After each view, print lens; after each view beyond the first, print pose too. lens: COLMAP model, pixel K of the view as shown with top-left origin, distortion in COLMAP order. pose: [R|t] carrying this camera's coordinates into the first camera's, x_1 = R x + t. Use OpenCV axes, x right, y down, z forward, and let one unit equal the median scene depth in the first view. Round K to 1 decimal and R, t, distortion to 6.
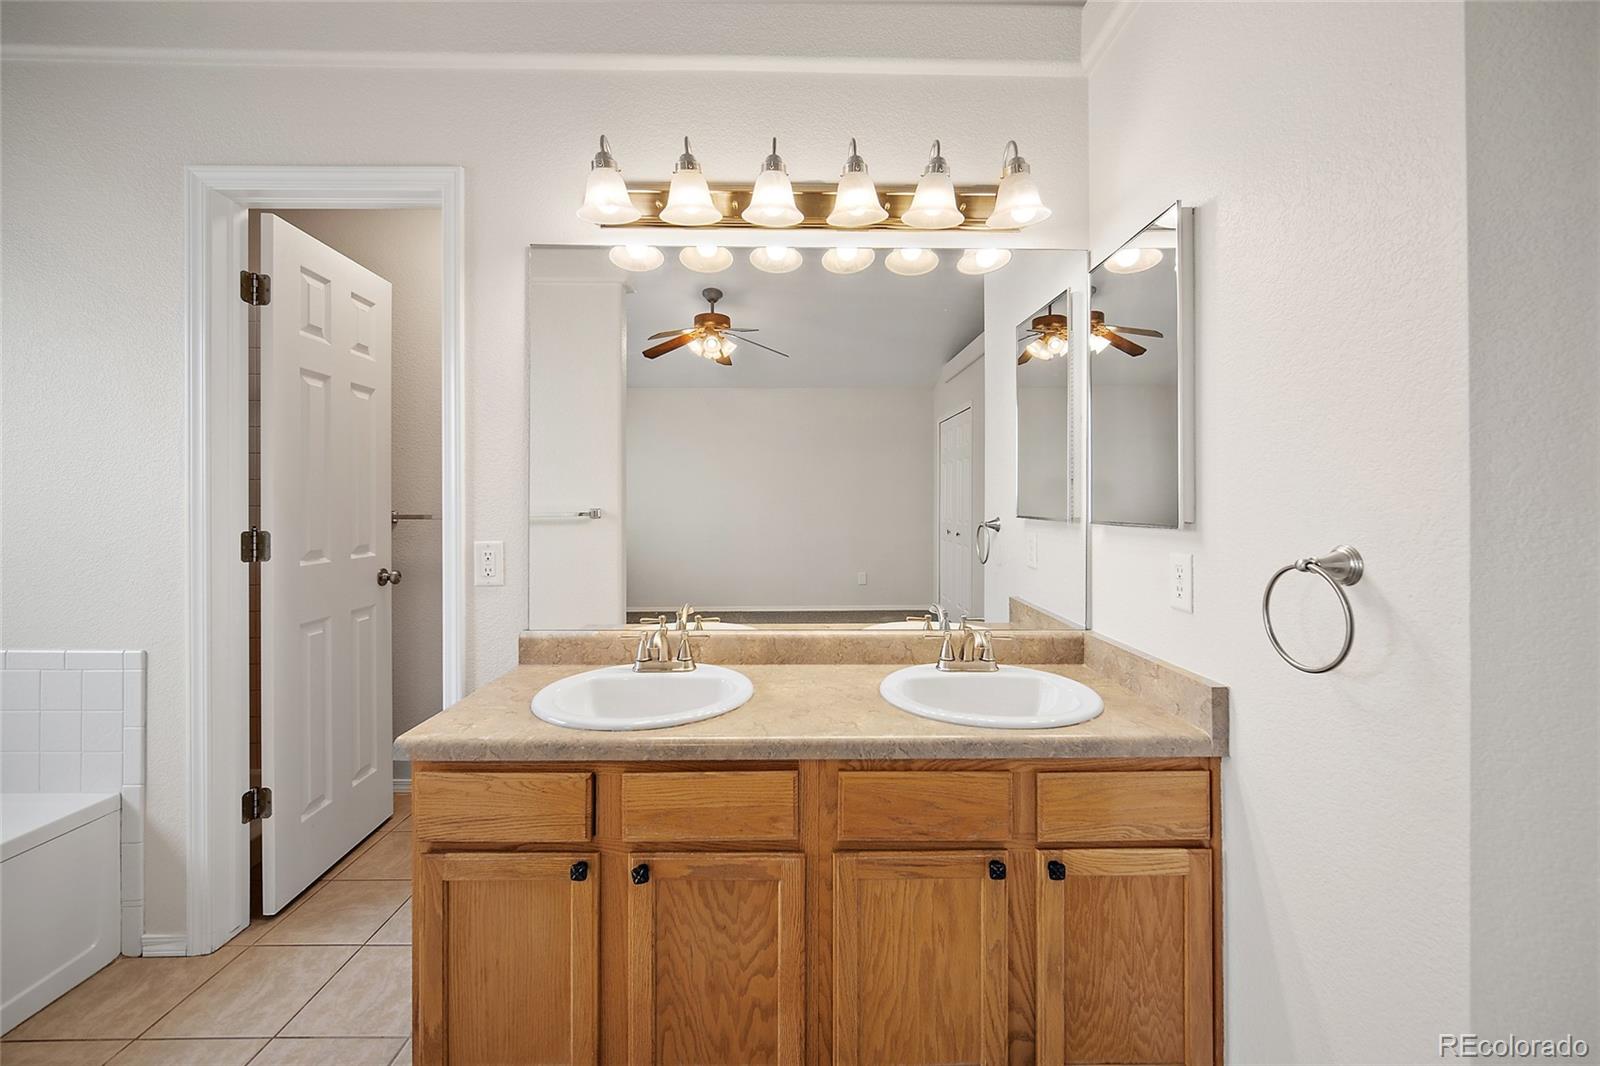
lens RADIAL K [[638.2, 0, 812.0], [0, 638.2, 504.9], [0, 0, 1]] dist [-0.007231, 0.000162]
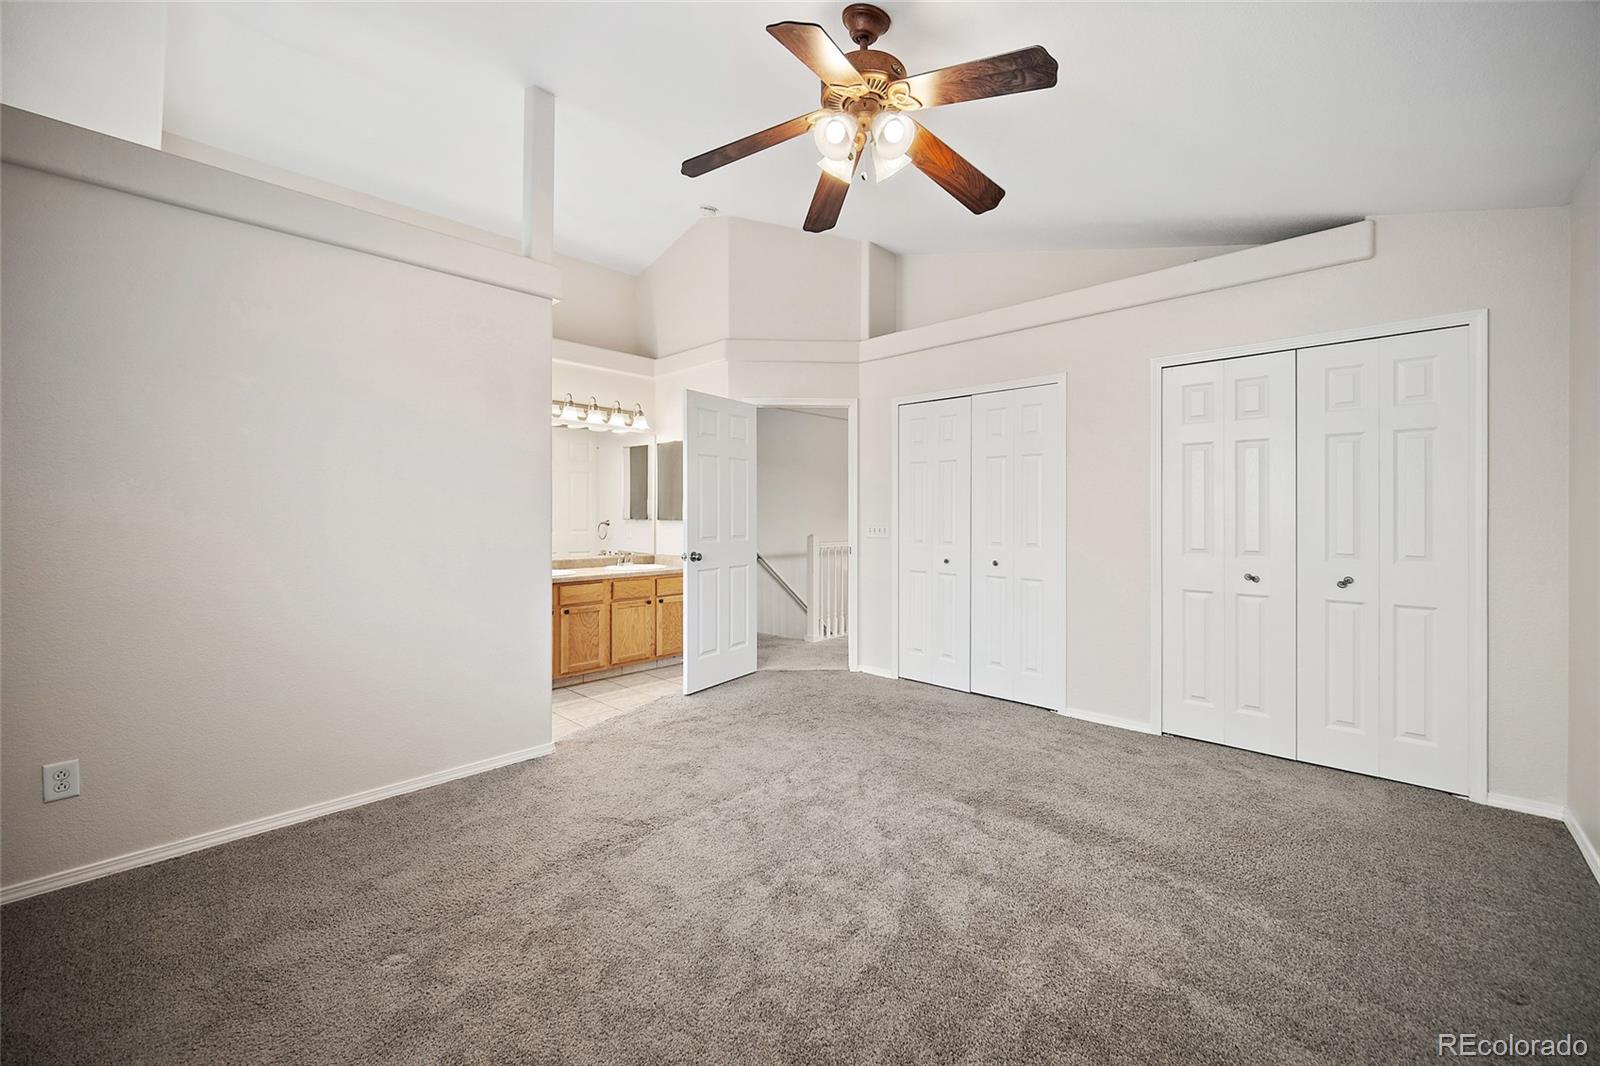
lens RADIAL K [[638.2, 0, 801.3], [0, 638.2, 522.9], [0, 0, 1]] dist [-0.007231, 0.000162]
pose [[0.697602, -0.009120, 0.716428, -1.296424], [0.007100, 0.999958, 0.005816, 0.029998], [-0.716451, 0.001030, 0.697637, -1.699073]]
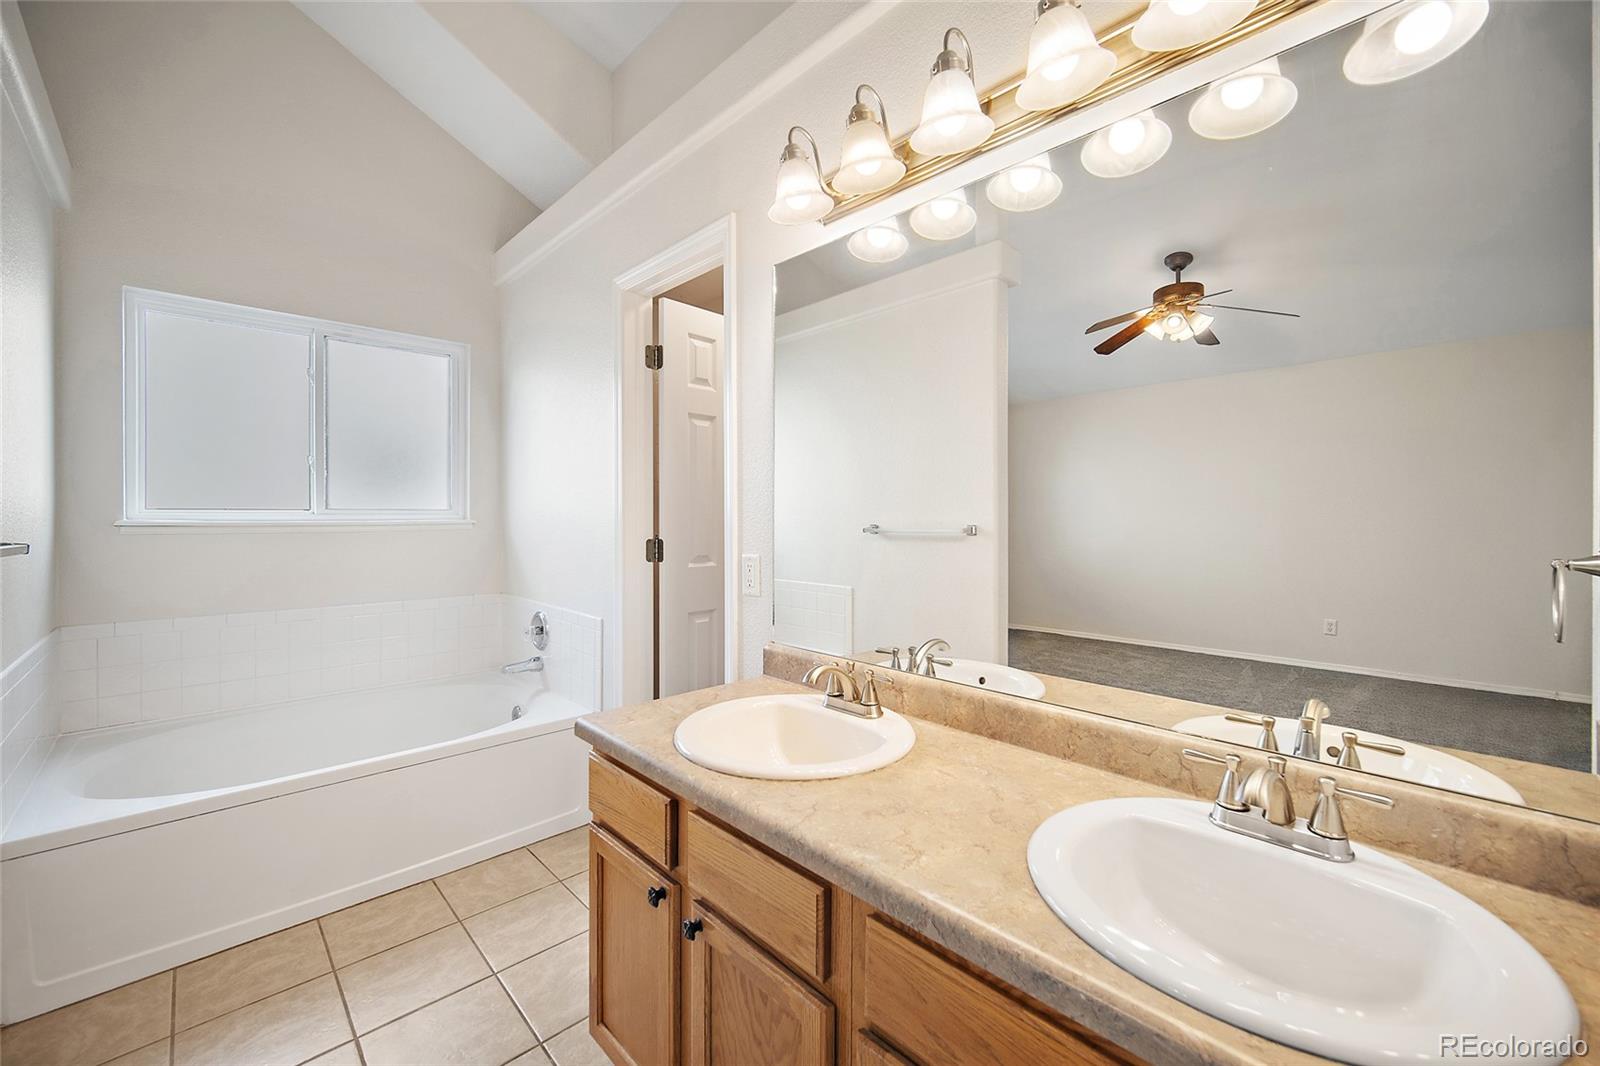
lens RADIAL K [[638.2, 0, 803.2], [0, 638.2, 520.5], [0, 0, 1]] dist [-0.007231, 0.000162]
pose [[0.682675, 0.004084, -0.730710, 0.322503], [-0.005372, 0.999985, 0.000569, -0.000207], [0.730702, 0.003537, 0.682687, 0.323445]]
